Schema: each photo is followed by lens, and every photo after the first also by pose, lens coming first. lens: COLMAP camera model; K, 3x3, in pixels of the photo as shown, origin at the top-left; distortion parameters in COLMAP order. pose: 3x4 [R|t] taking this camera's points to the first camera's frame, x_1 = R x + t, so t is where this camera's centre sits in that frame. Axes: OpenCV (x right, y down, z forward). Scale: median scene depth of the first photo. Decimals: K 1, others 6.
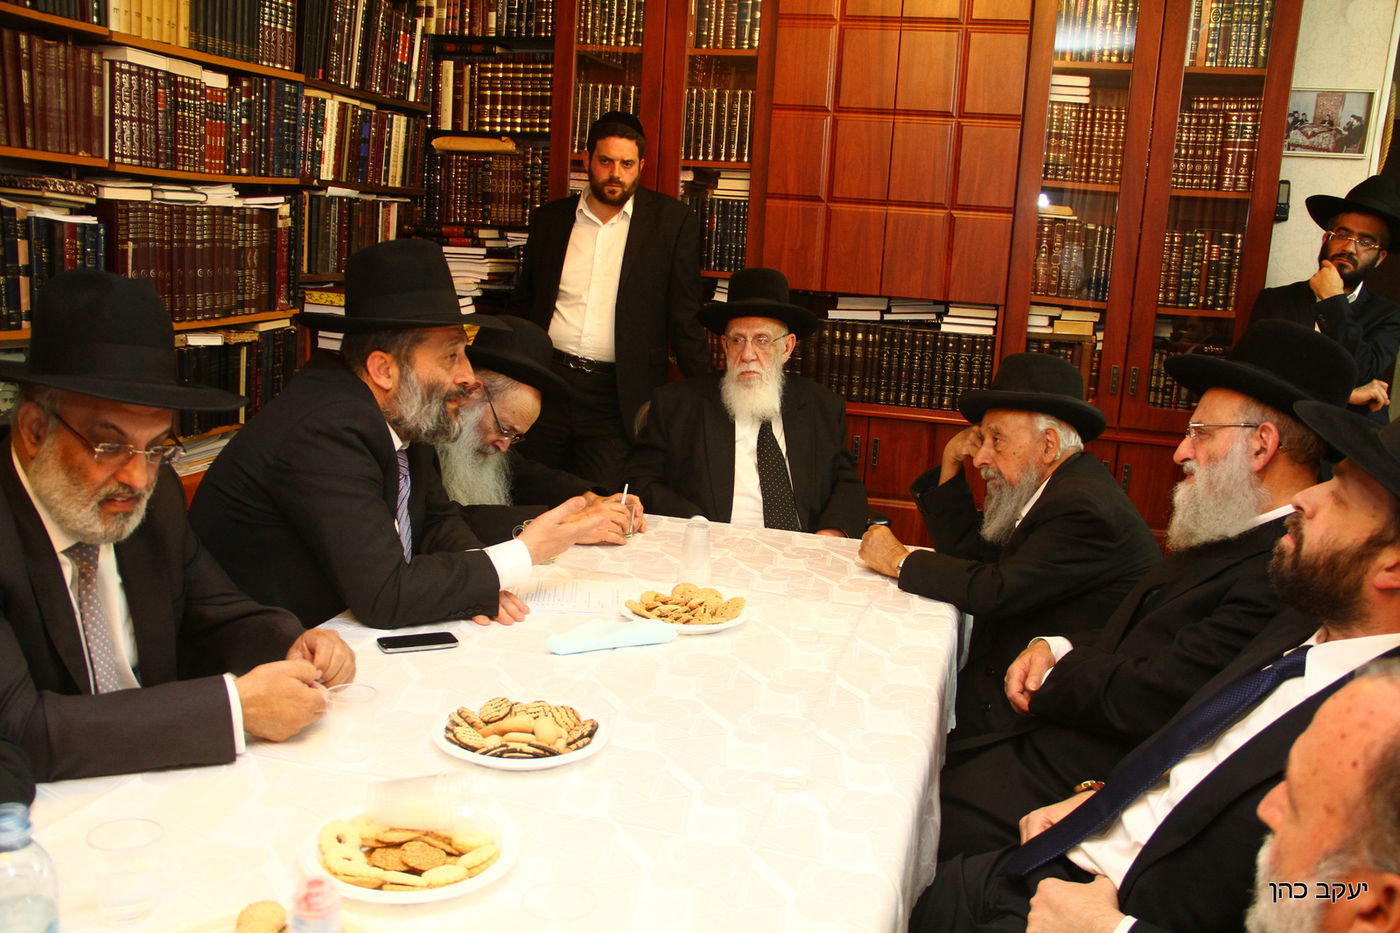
lens RADIAL K [[1266.2, 0, 726.6], [0, 1266.2, 481.6], [0, 0, 1]] dist [-0.151904, 0.185428]
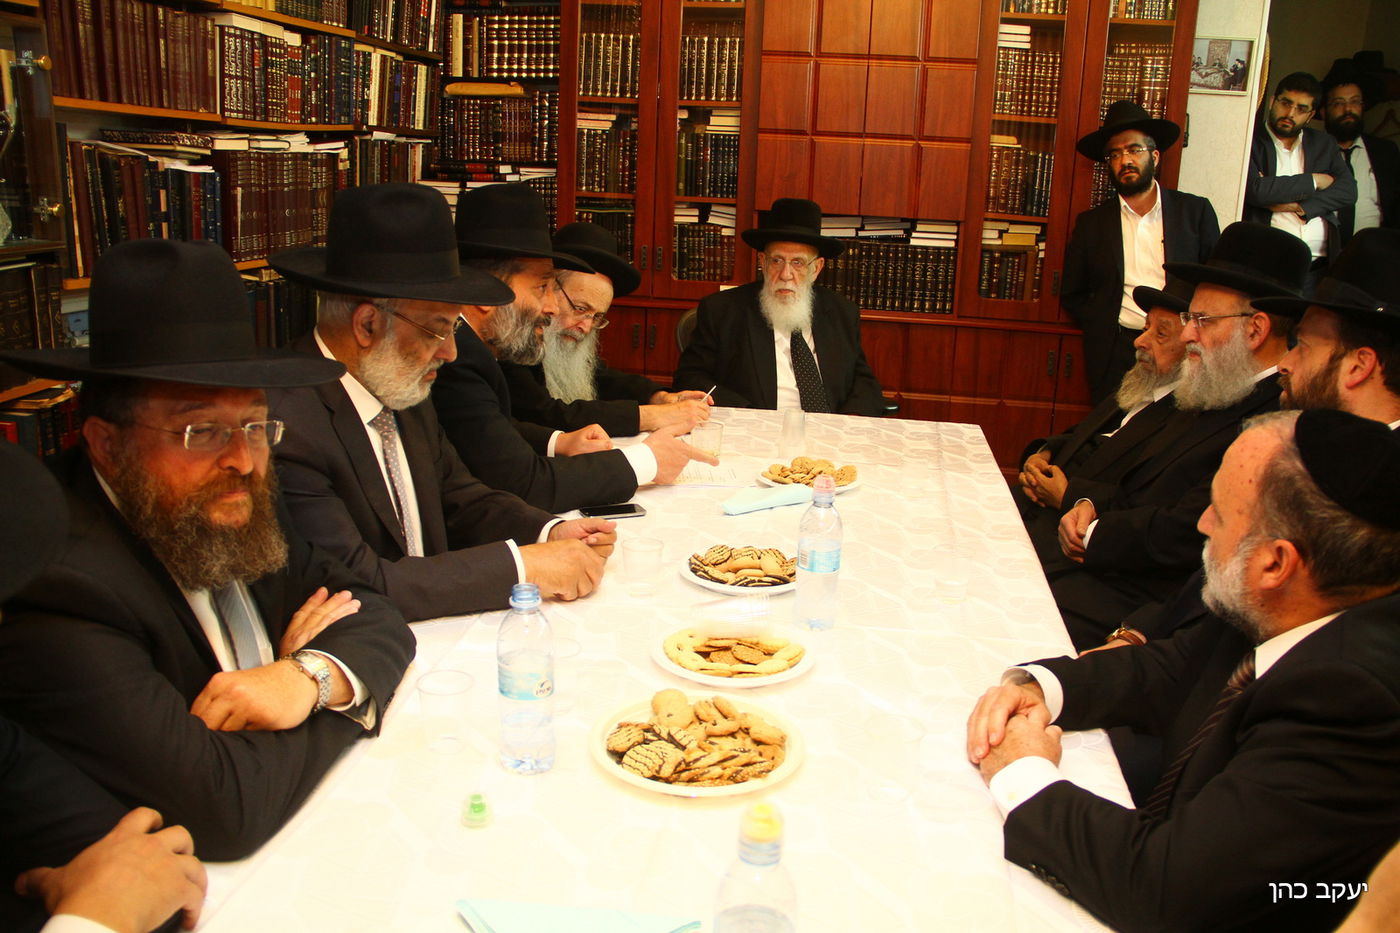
lens RADIAL K [[1164.0, 0, 728.3], [0, 1164.0, 483.3], [0, 0, 1]] dist [-0.173399, 0.130127]
pose [[0.993341, -0.049903, 0.103840, -0.127069], [0.041310, 0.995666, 0.083319, 0.005806], [-0.107548, -0.078474, 0.991098, -0.066363]]
